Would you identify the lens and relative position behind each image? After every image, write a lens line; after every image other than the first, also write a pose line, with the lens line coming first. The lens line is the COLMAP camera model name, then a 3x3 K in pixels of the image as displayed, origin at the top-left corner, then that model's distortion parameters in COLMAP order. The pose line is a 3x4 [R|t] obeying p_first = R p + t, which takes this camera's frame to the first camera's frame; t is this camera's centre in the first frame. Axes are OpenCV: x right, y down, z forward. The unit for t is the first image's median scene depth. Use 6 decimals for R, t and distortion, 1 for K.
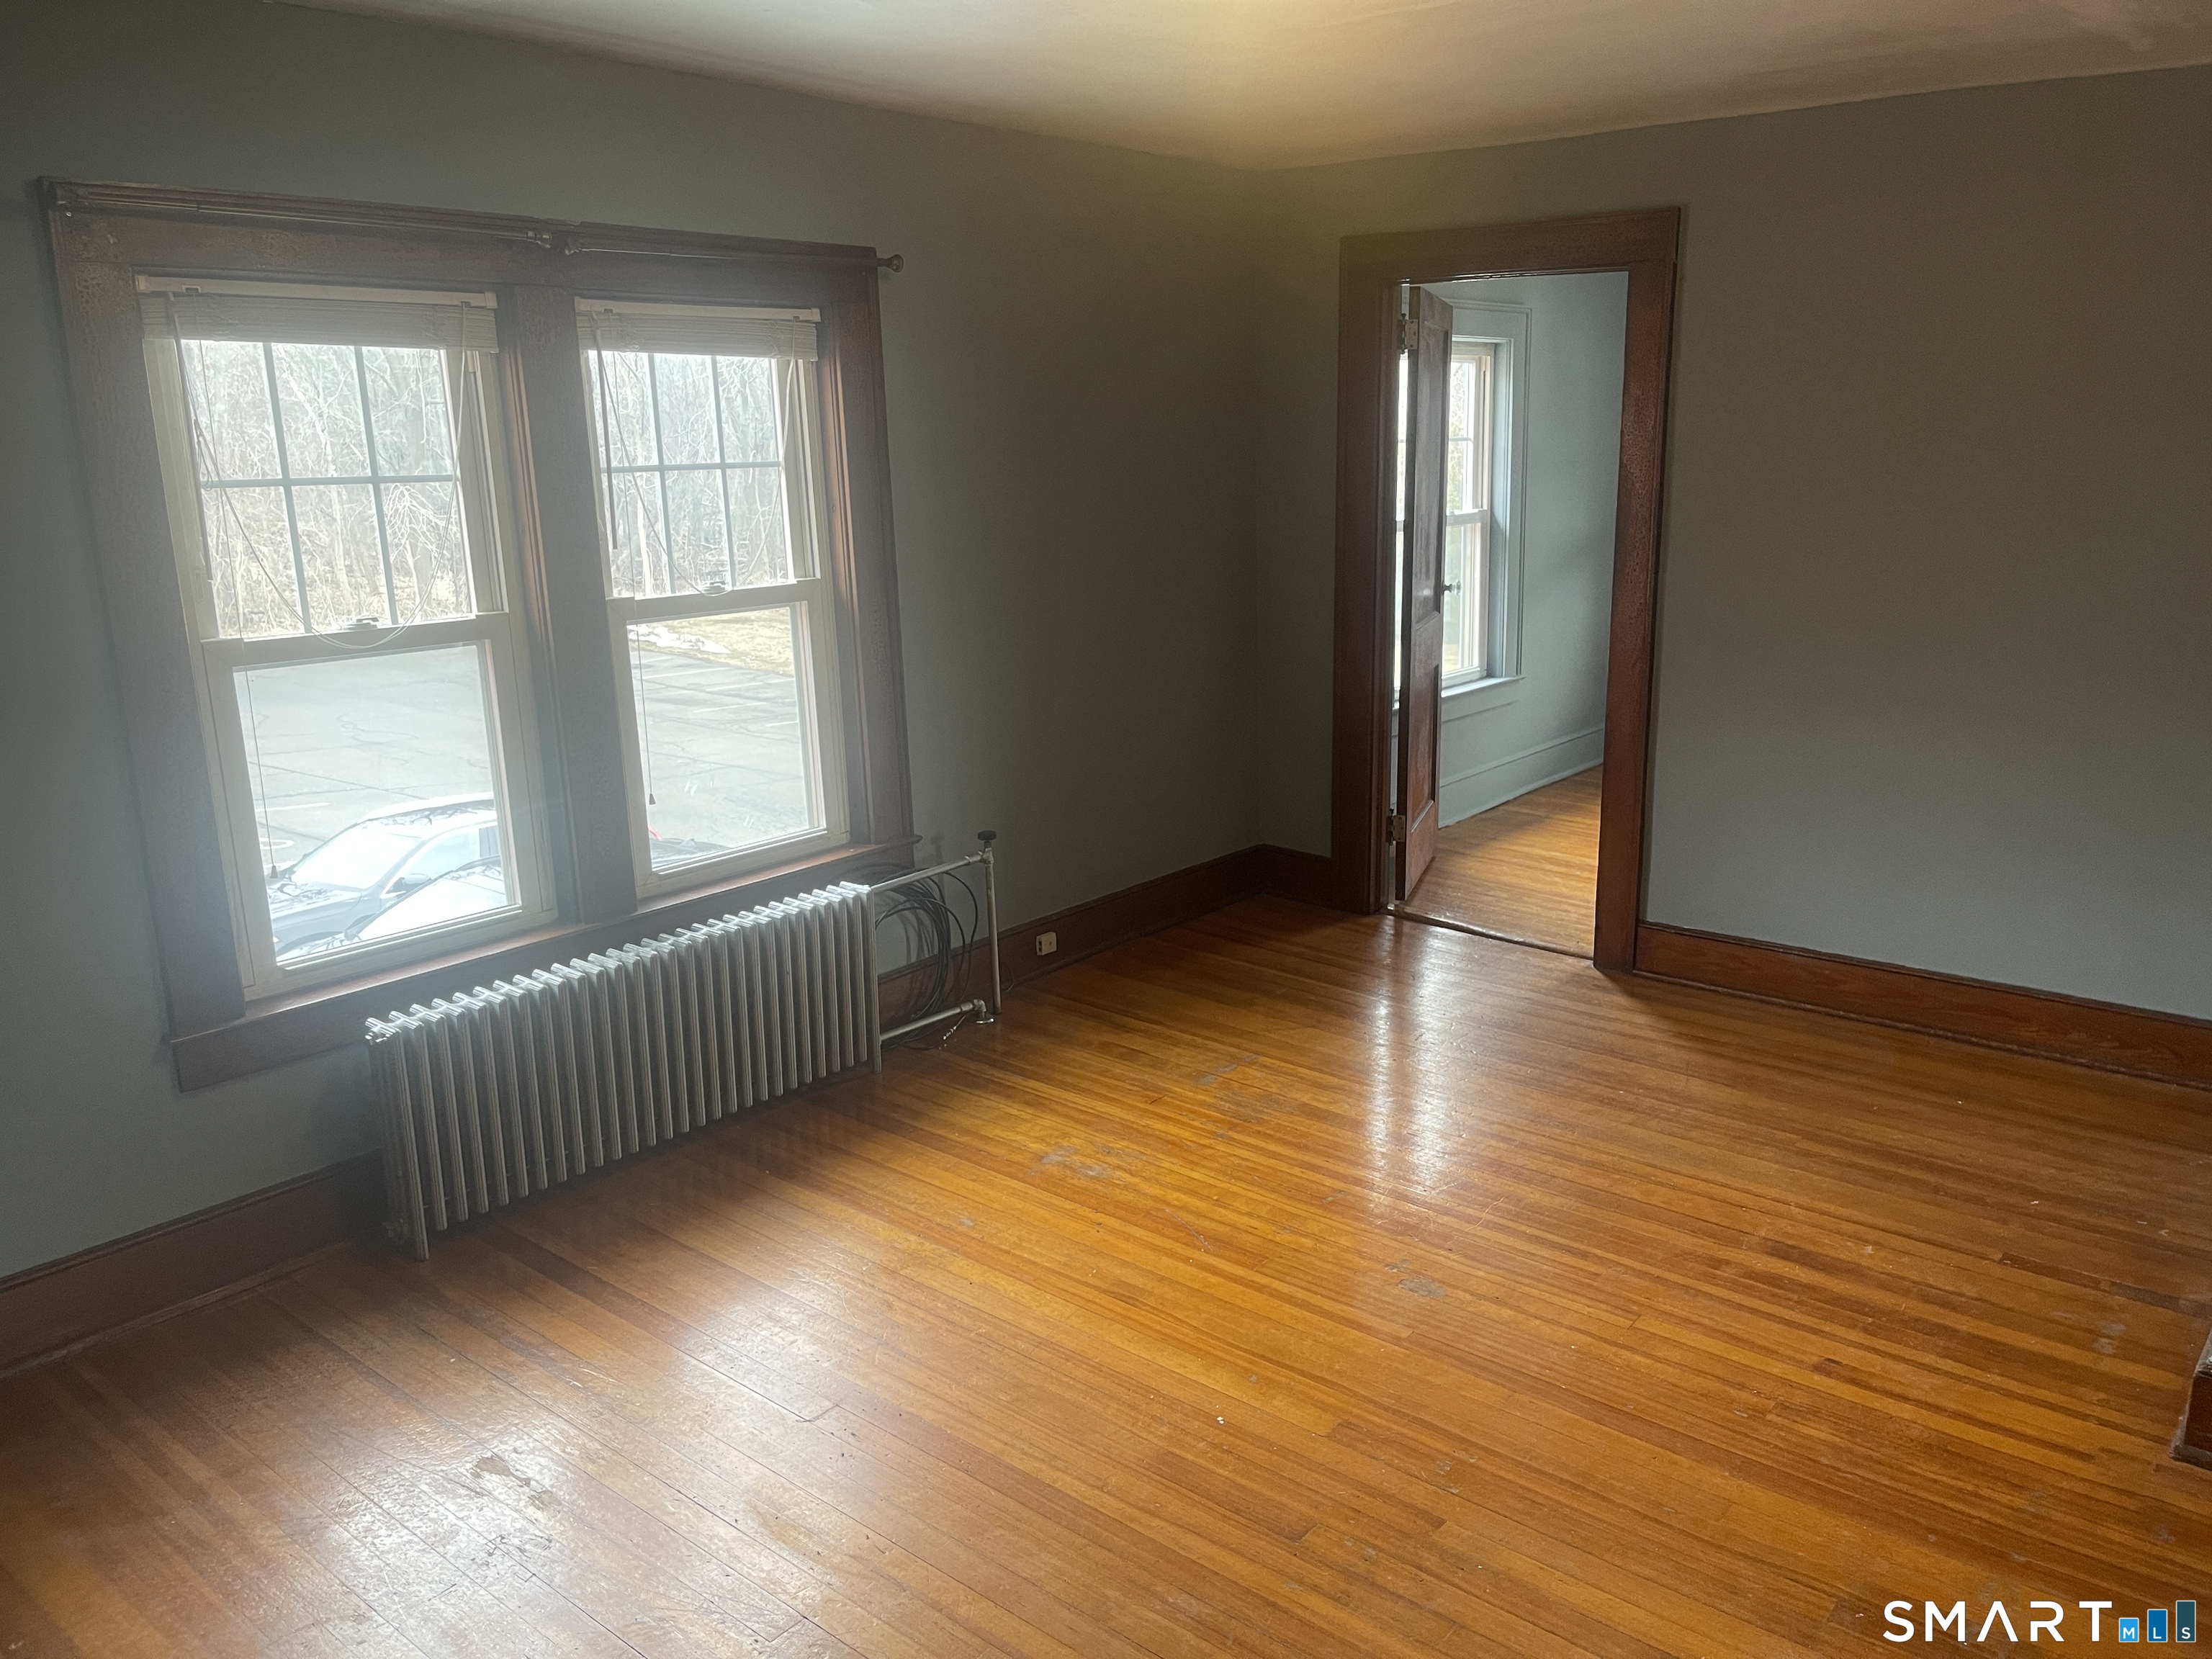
lens RADIAL K [[1667.2, 0, 1106.0], [0, 1667.2, 829.5], [0, 0, 1]] dist [0.053186, -0.084478]
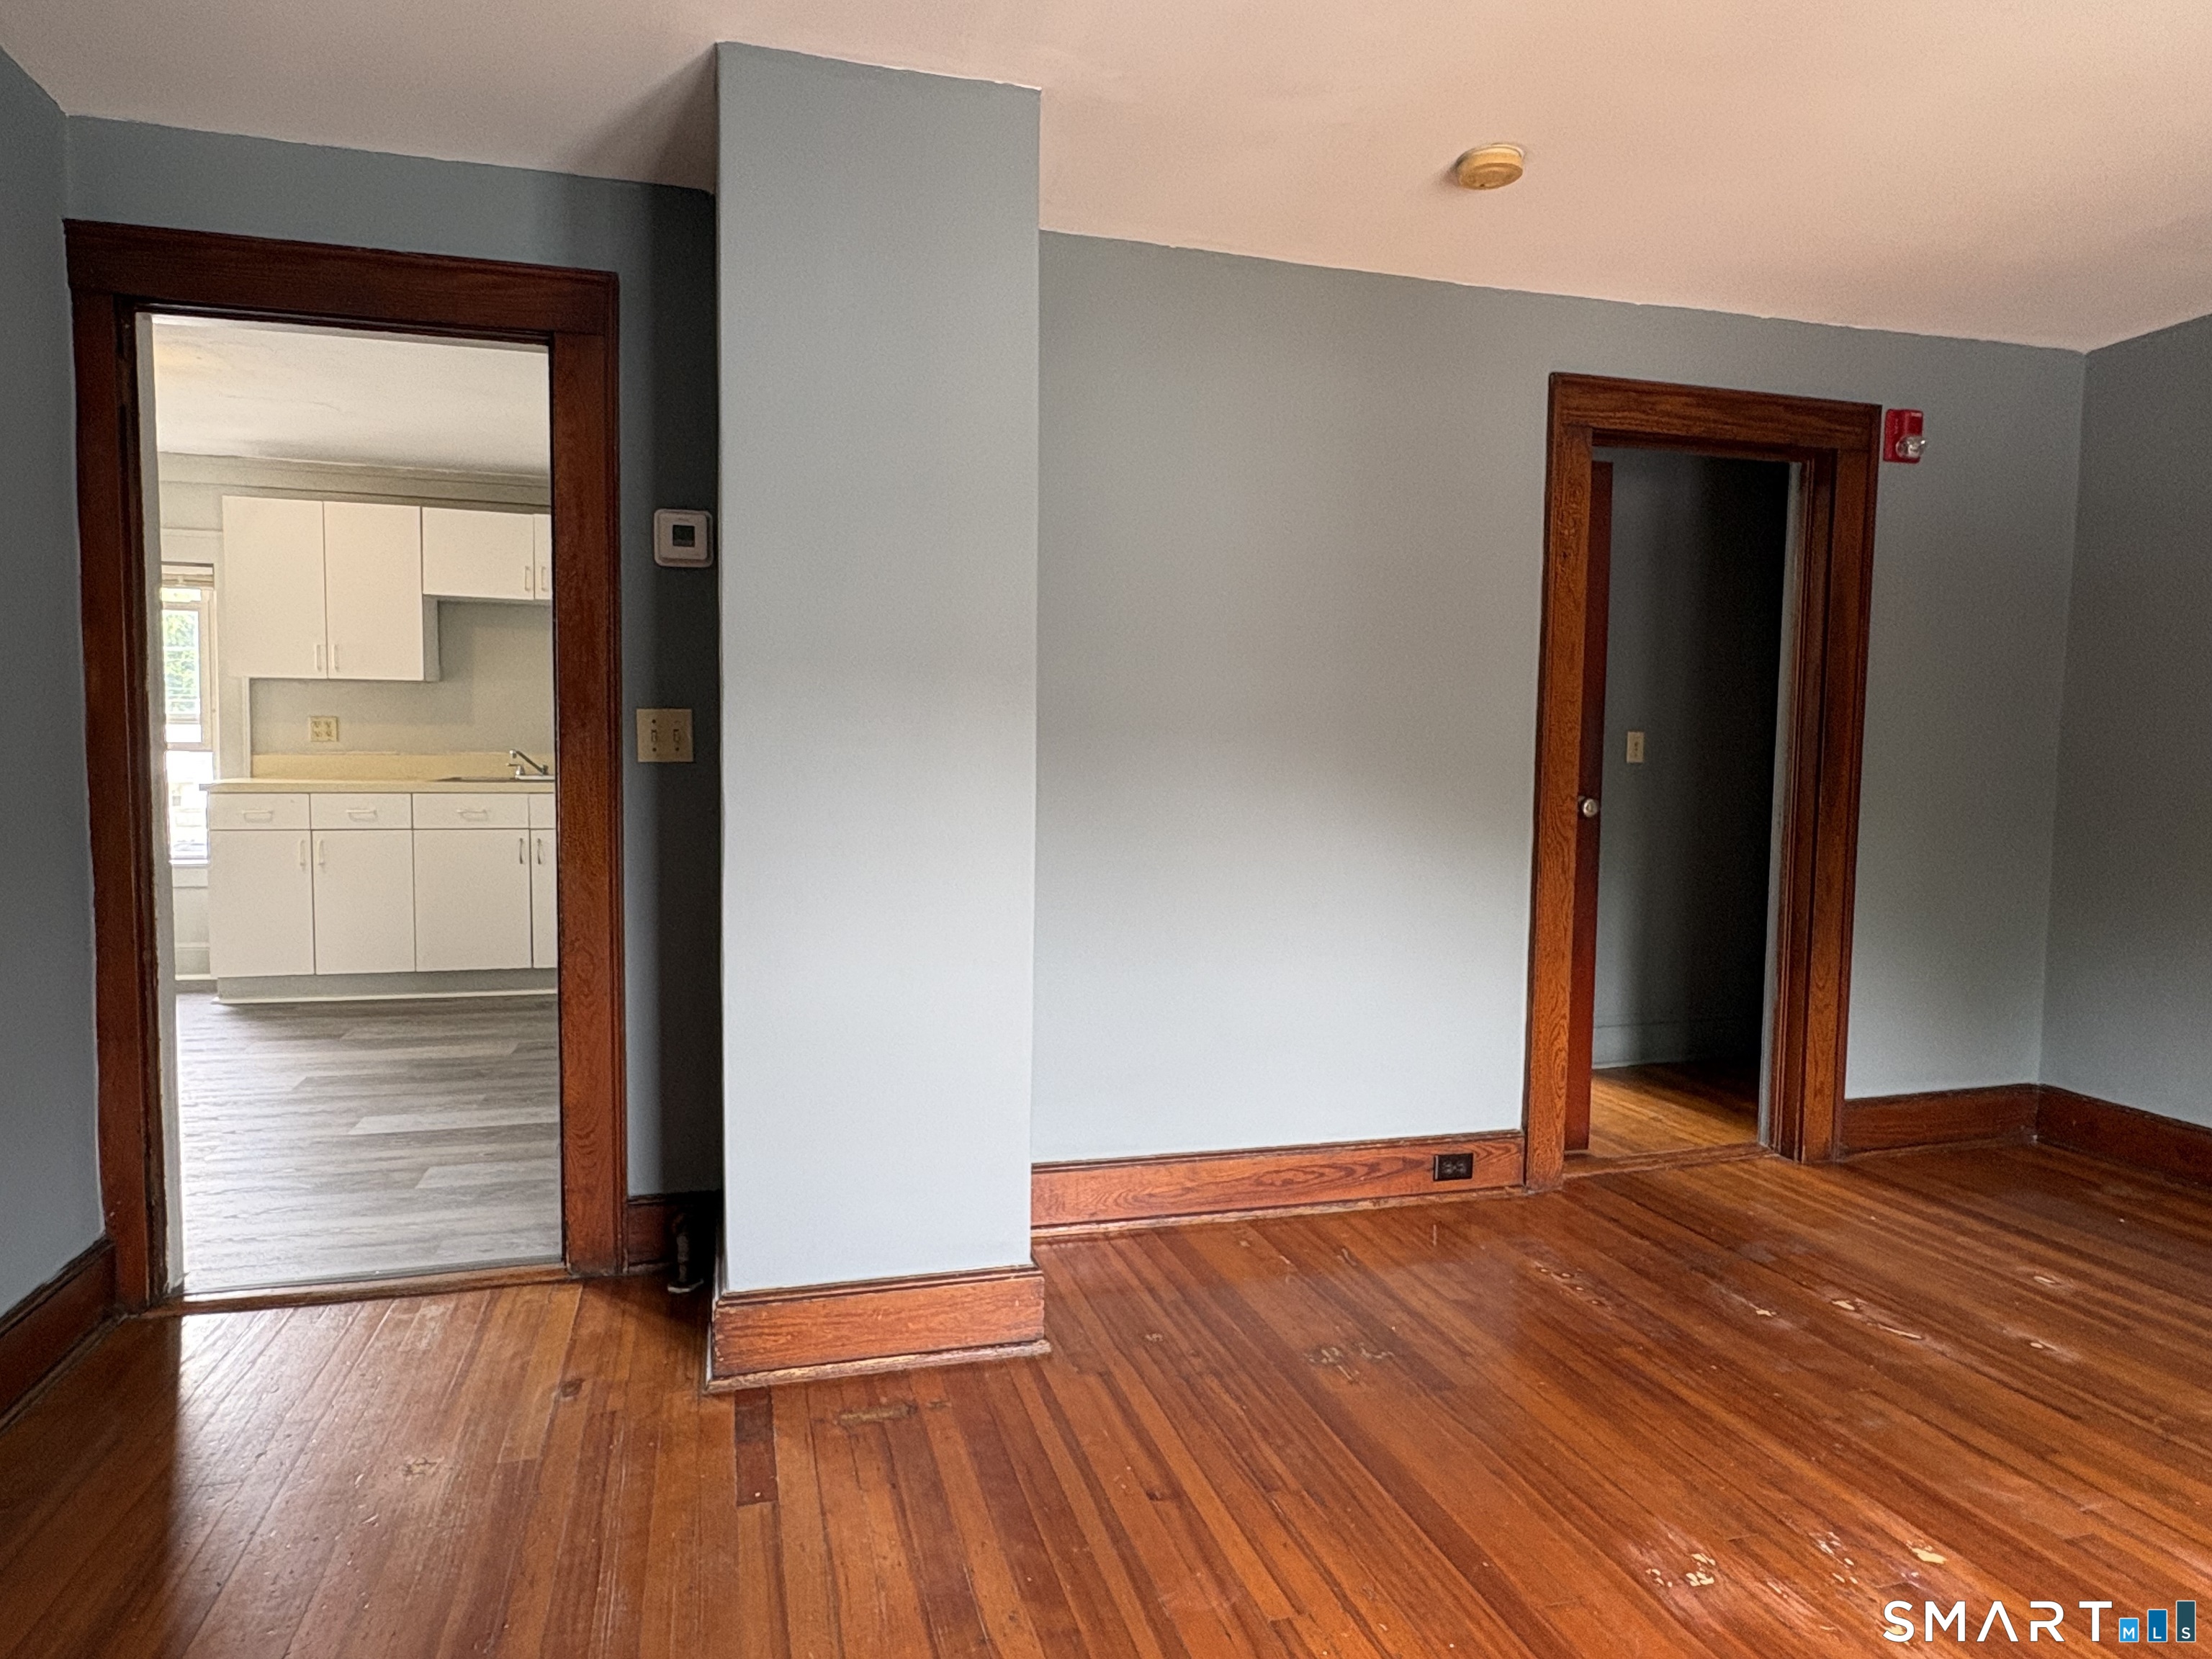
lens RADIAL K [[1297.9, 0, 1086.0], [0, 1297.9, 826.9], [0, 0, 1]] dist [-0.000248, -0.000129]
pose [[-0.817116, -0.033873, 0.575477, 0.055630], [0.131911, 0.960799, 0.243852, -0.153446], [-0.561178, 0.275167, -0.780617, 1.111530]]
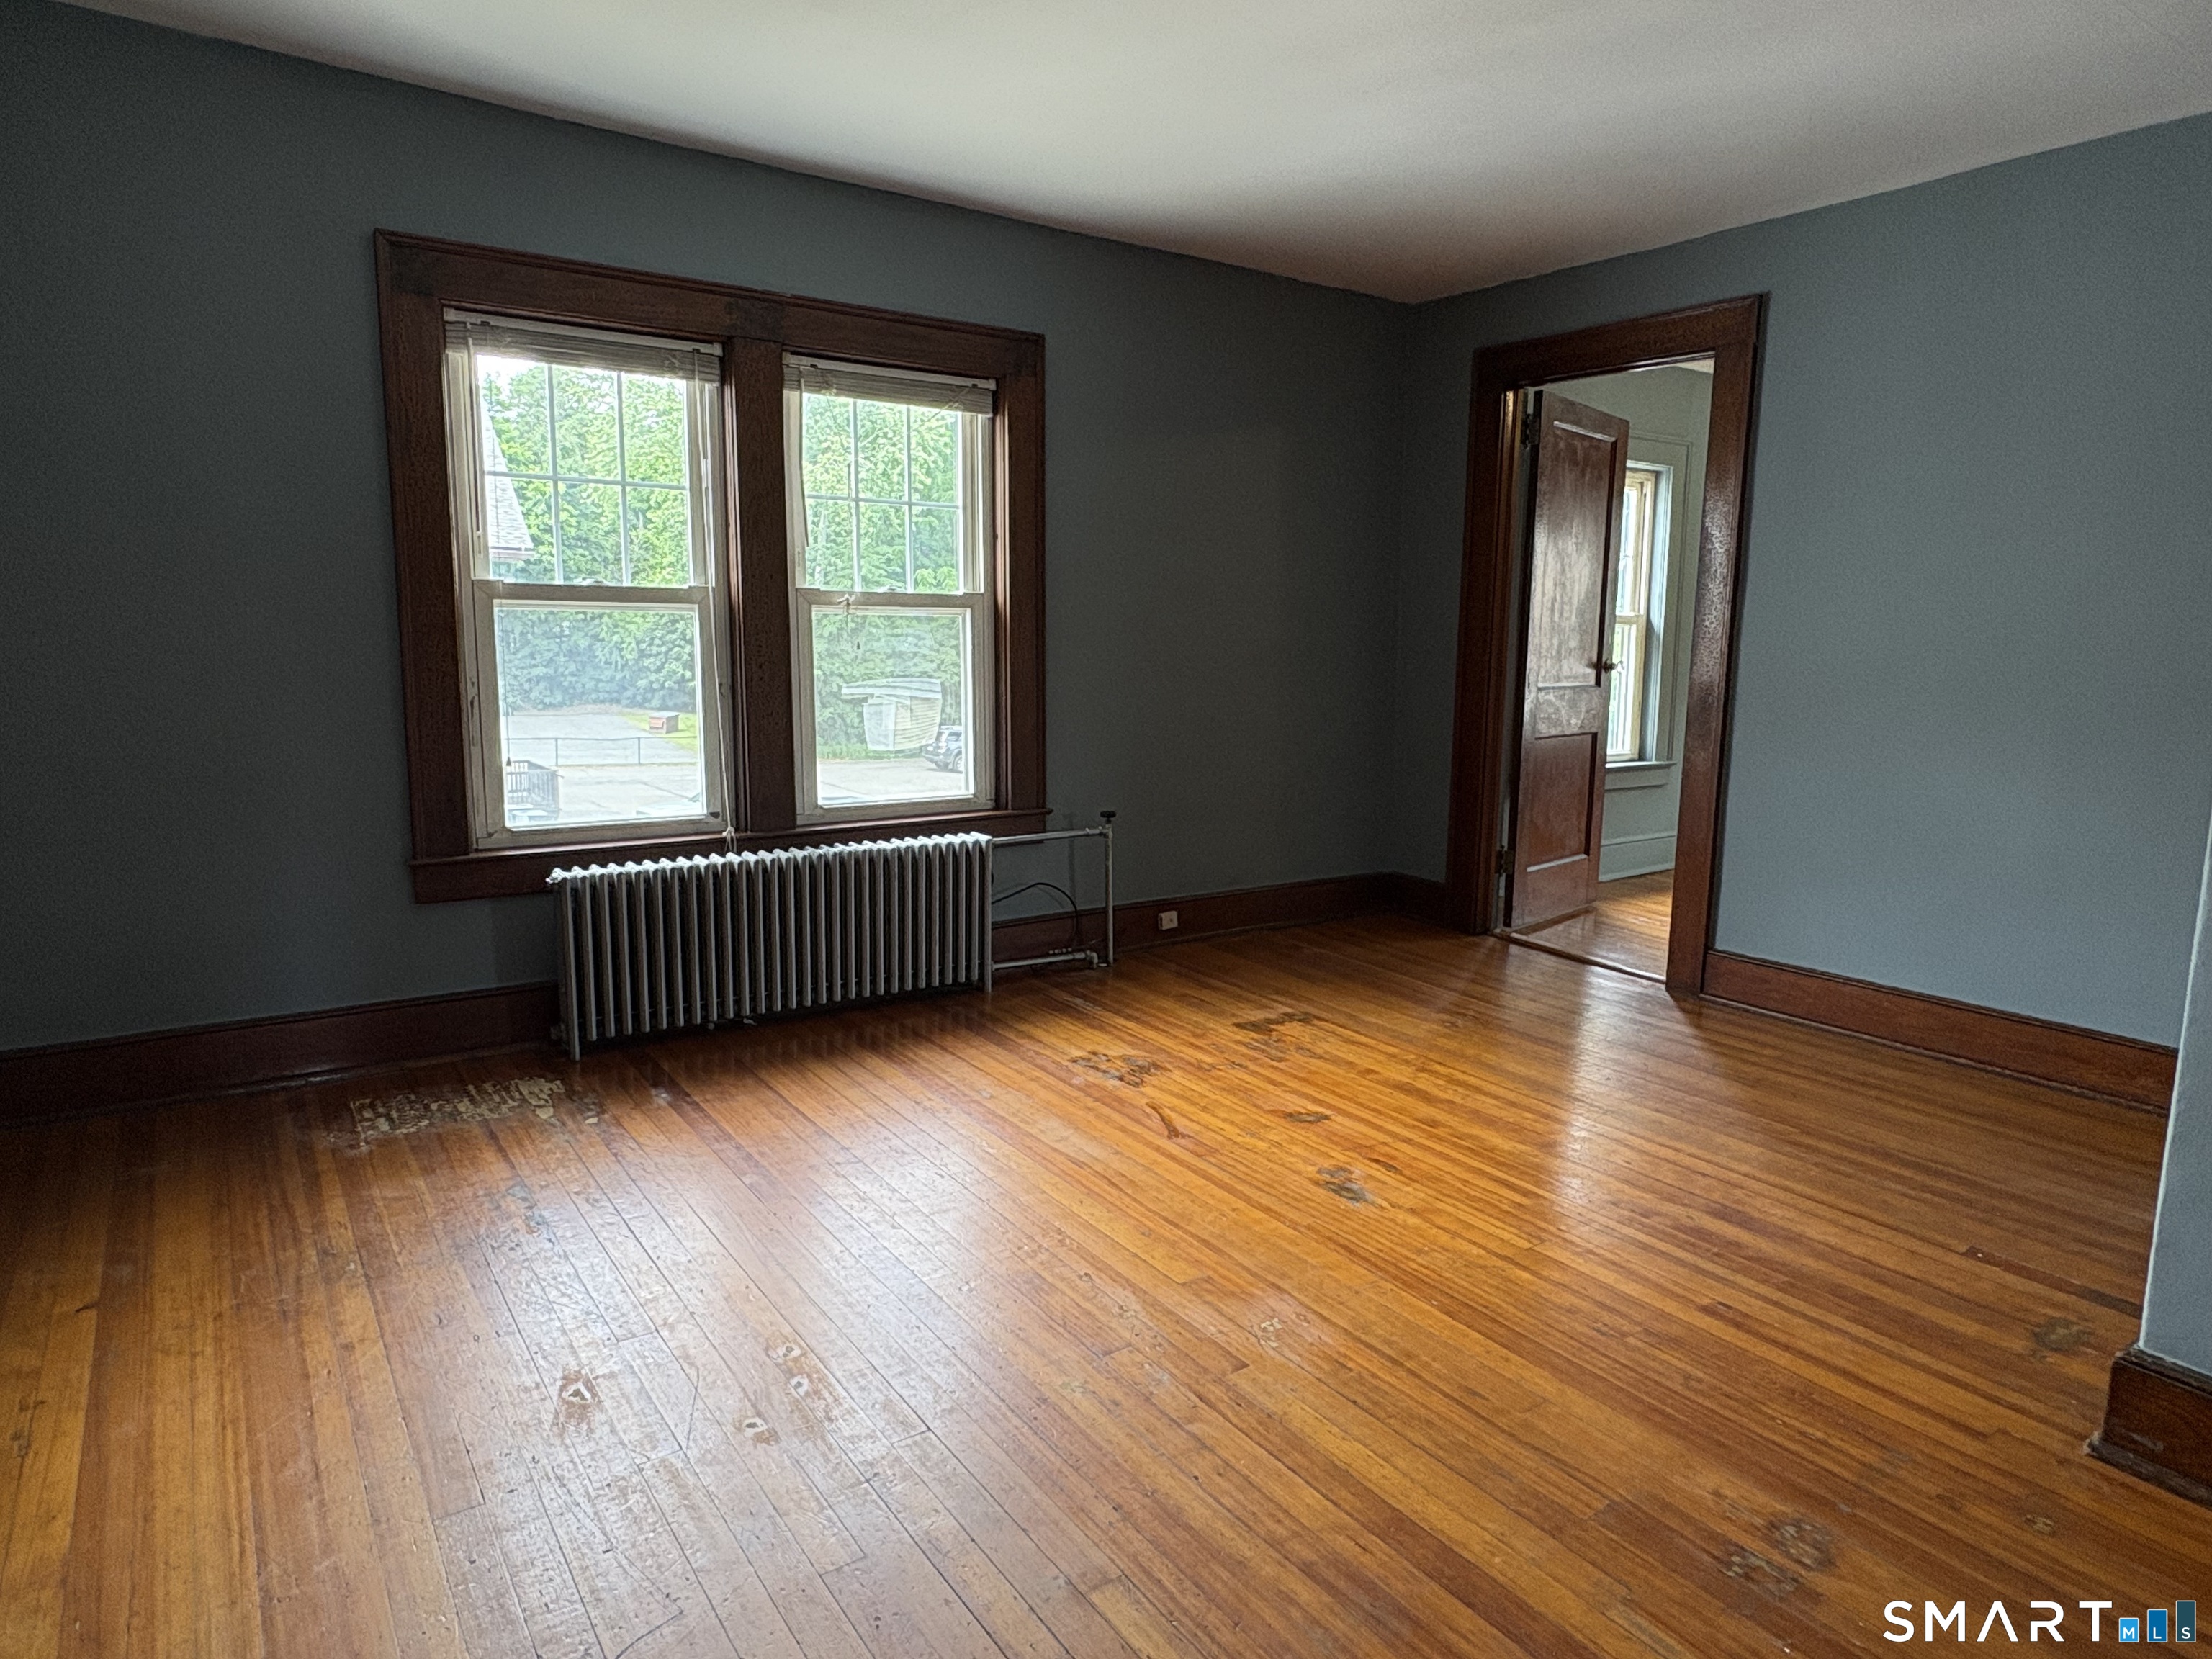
lens RADIAL K [[1297.9, 0, 1086.0], [0, 1297.9, 826.9], [0, 0, 1]] dist [-0.000248, -0.000129]
pose [[0.961524, 0.071192, -0.265335, 0.192824], [-0.093548, 0.992966, -0.072578, 0.097123], [0.258301, 0.094607, 0.961421, 0.110478]]
